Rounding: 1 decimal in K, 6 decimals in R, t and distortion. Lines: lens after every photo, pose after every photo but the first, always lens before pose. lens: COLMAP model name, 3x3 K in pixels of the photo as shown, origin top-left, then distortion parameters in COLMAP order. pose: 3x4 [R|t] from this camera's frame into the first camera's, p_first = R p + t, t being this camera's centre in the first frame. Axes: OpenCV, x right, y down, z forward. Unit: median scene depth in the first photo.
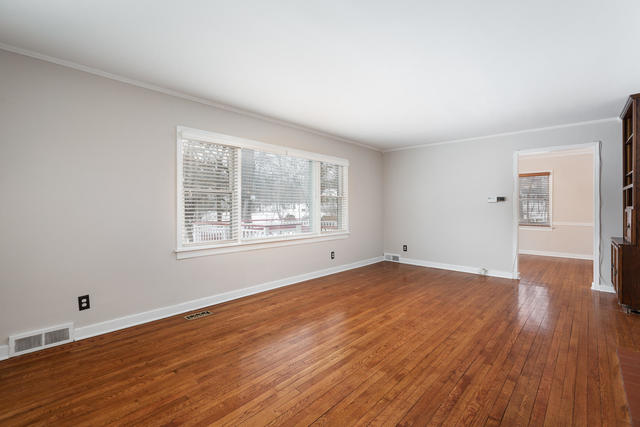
lens RADIAL K [[291.7, 0, 316.8], [0, 291.7, 214.4], [0, 0, 1]] dist [0.000696, 0.000096]
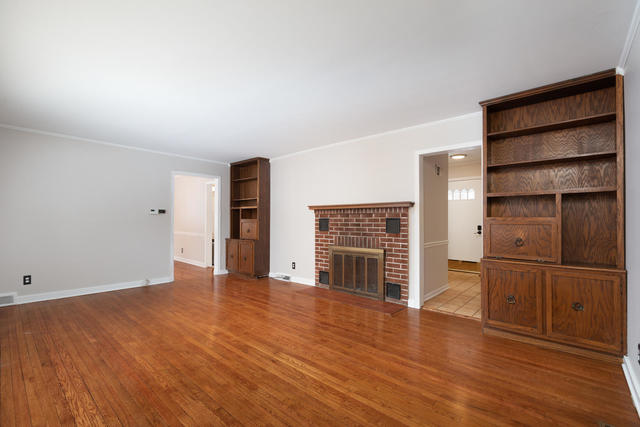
lens RADIAL K [[291.7, 0, 316.8], [0, 291.7, 214.4], [0, 0, 1]] dist [0.000696, 0.000096]
pose [[-0.012987, 0.017710, 0.999759, -0.806040], [0.019773, 0.999652, -0.017451, -0.018267], [-0.999720, 0.019542, -0.013333, 0.743870]]
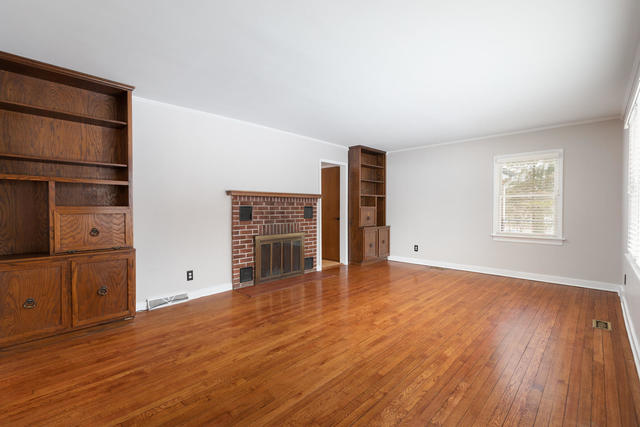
lens RADIAL K [[291.7, 0, 316.8], [0, 291.7, 214.4], [0, 0, 1]] dist [0.000696, 0.000096]
pose [[-0.999851, 0.001188, 0.017241, 0.534288], [0.001910, 0.999119, 0.041915, -0.044161], [-0.017176, 0.041941, -0.998972, 2.164523]]
